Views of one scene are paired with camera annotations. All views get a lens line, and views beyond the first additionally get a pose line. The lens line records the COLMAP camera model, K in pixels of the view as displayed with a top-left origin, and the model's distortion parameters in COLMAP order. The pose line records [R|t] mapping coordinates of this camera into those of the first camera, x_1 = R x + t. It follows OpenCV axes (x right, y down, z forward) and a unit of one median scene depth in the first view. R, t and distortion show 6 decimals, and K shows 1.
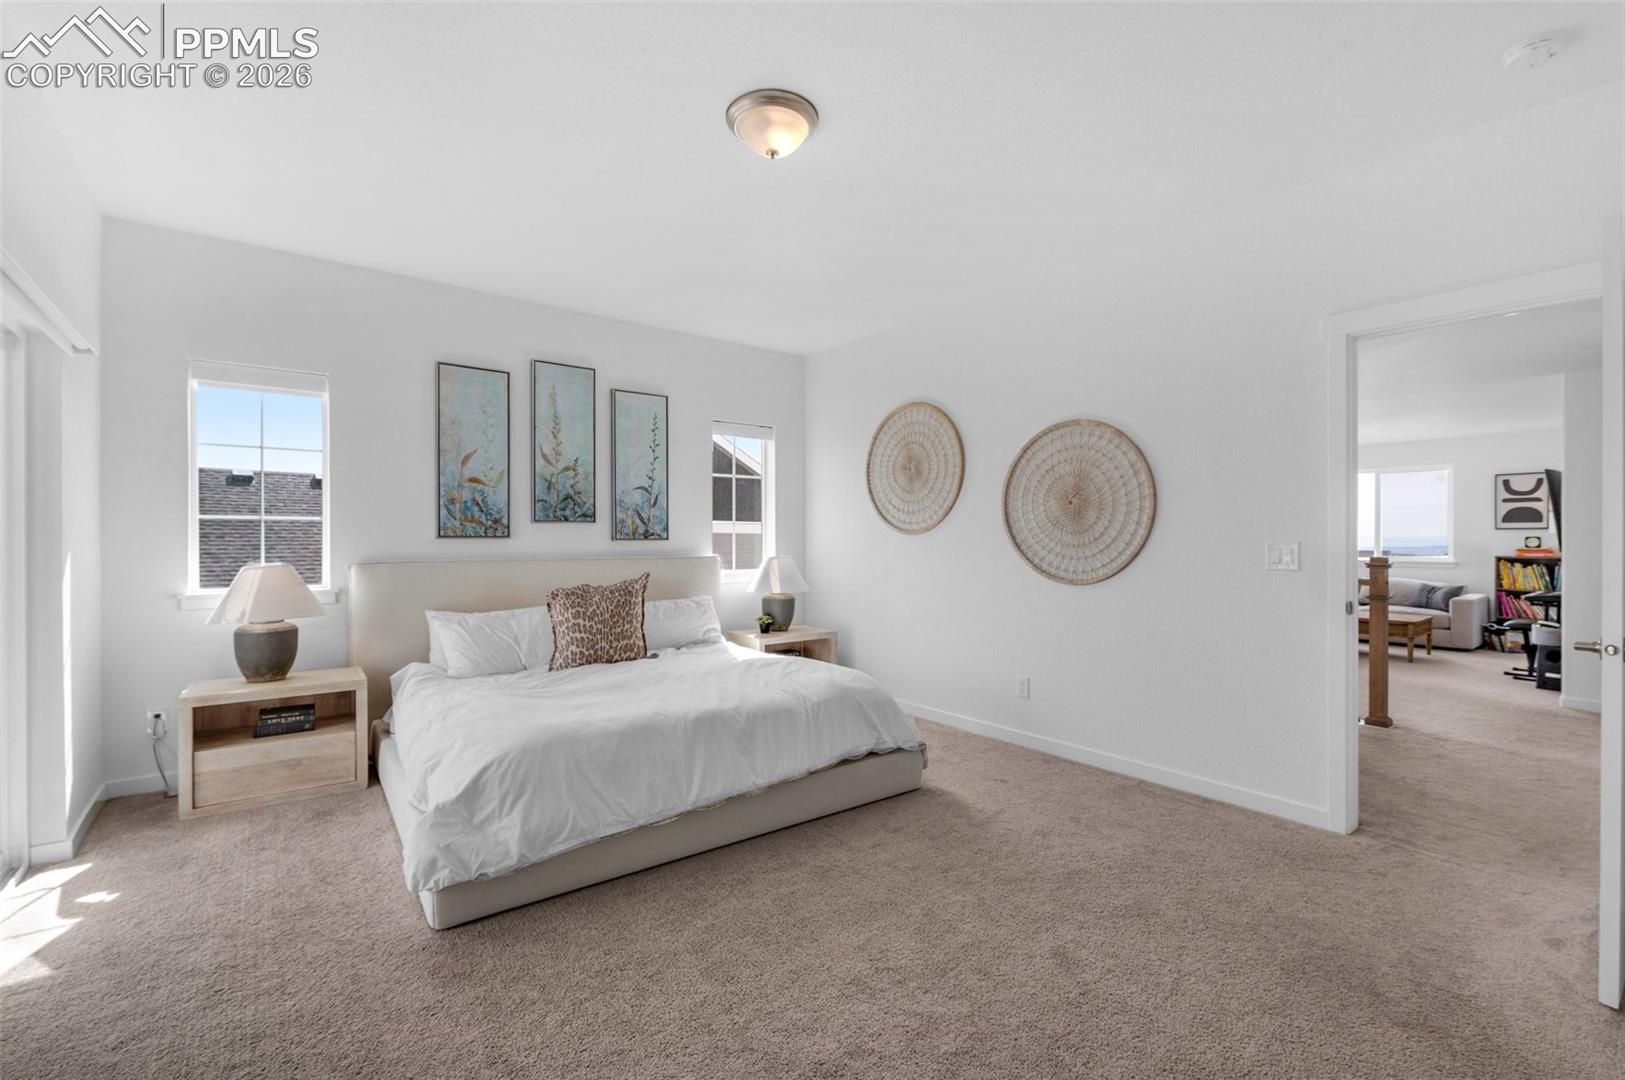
lens RADIAL K [[703.7, 0, 803.6], [0, 703.7, 544.3], [0, 0, 1]] dist [-0.002903, -0.002648]
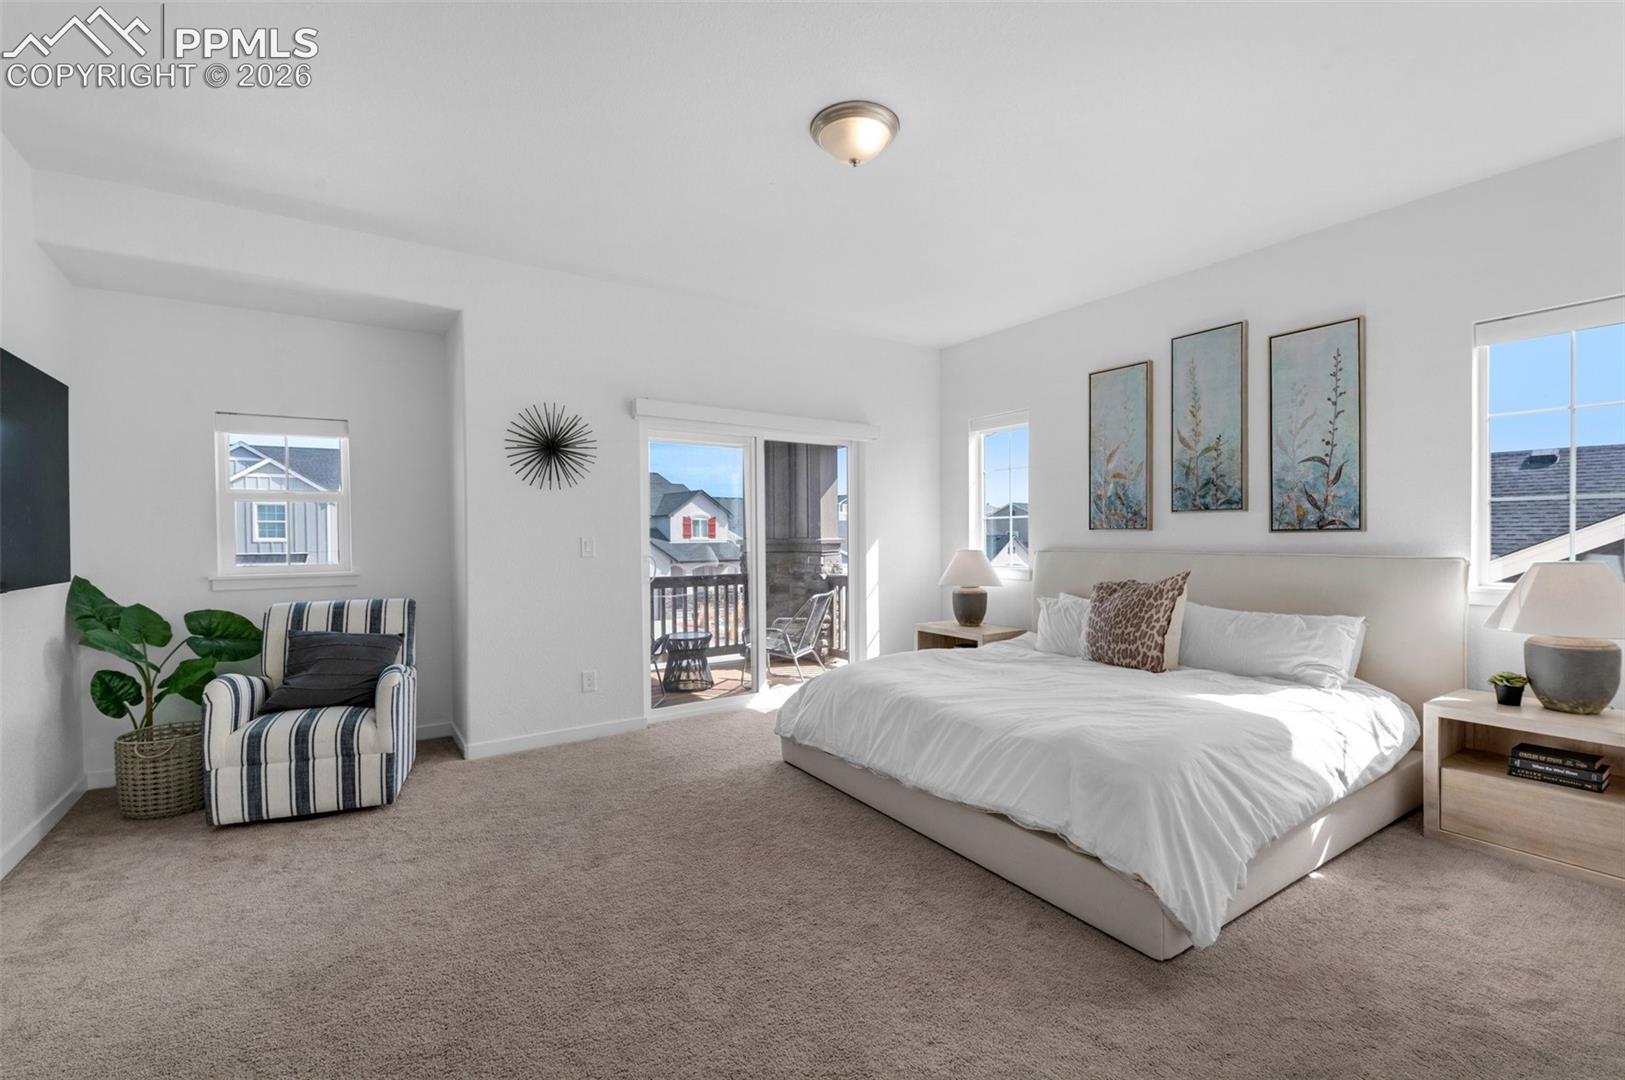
lens RADIAL K [[703.7, 0, 797.0], [0, 703.7, 542.6], [0, 0, 1]] dist [-0.002903, -0.002648]
pose [[-0.090218, 0.012965, -0.995838, 0.638847], [0.000544, 0.999916, 0.012969, -0.004286], [0.995922, 0.000629, -0.090217, 0.632853]]
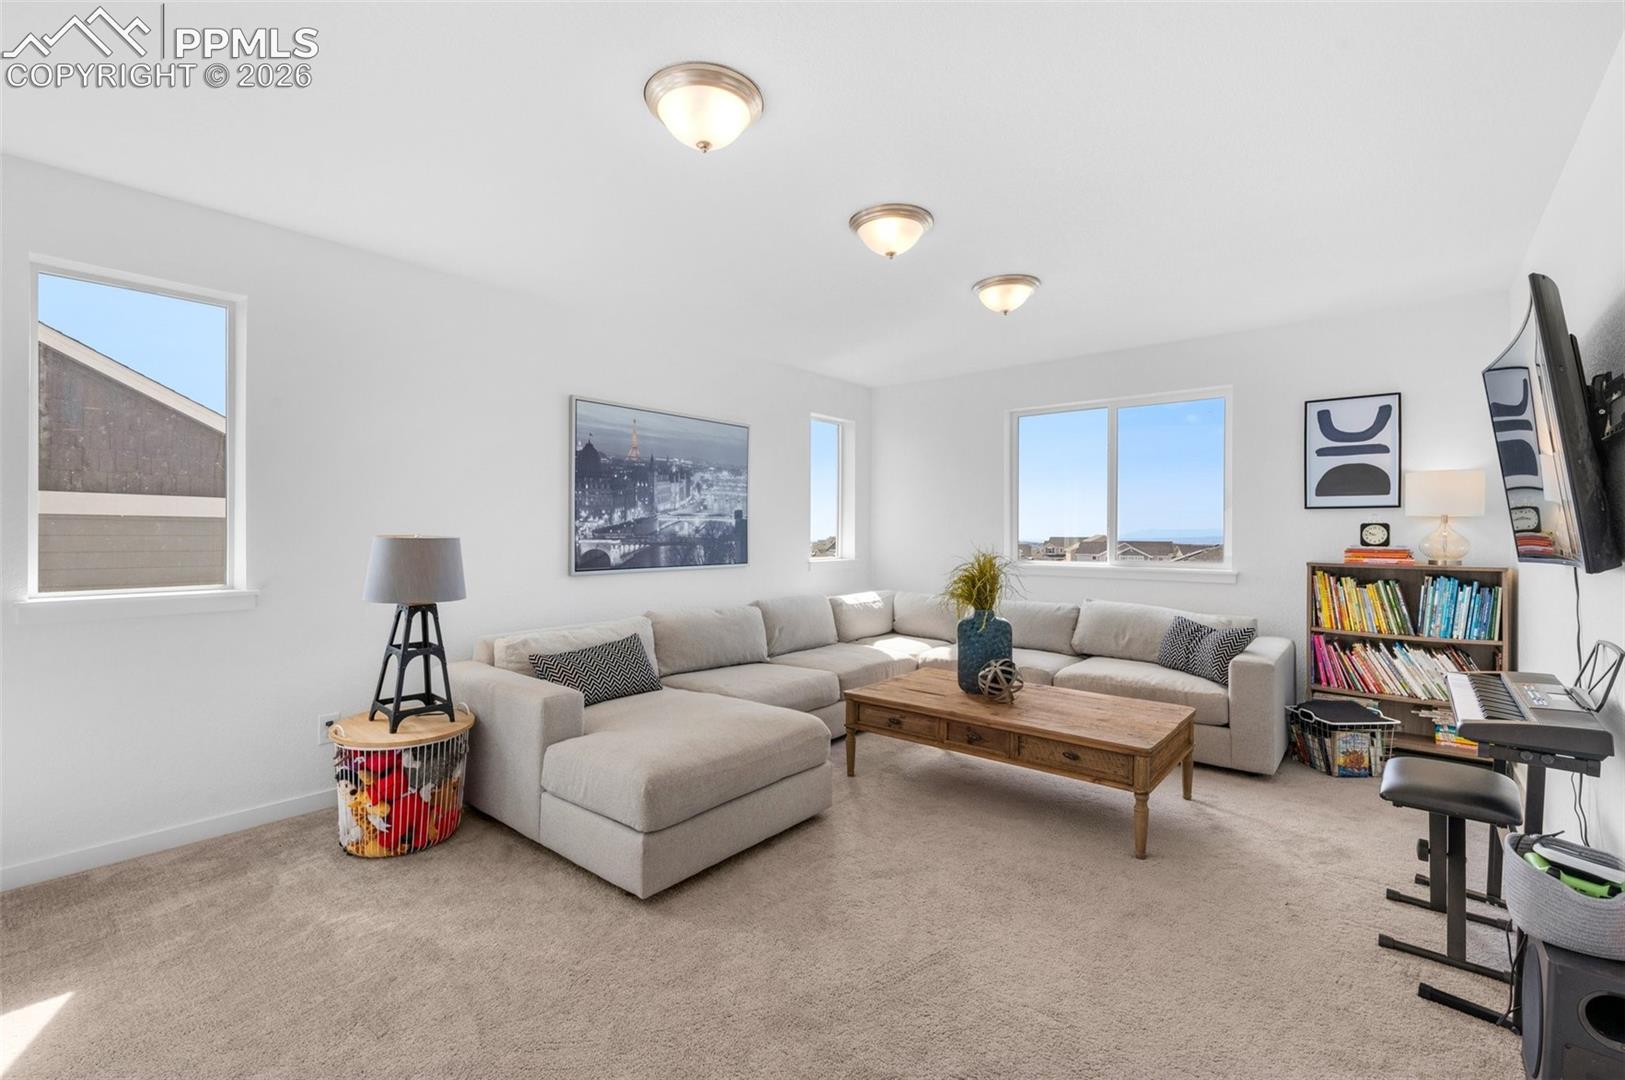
lens RADIAL K [[703.7, 0, 804.0], [0, 703.7, 533.4], [0, 0, 1]] dist [-0.002903, -0.002648]
pose [[0.977498, -0.002886, 0.210925, 0.402592], [0.002225, 0.999992, 0.003371, -0.004672], [-0.210933, -0.002826, 0.977496, 0.443145]]
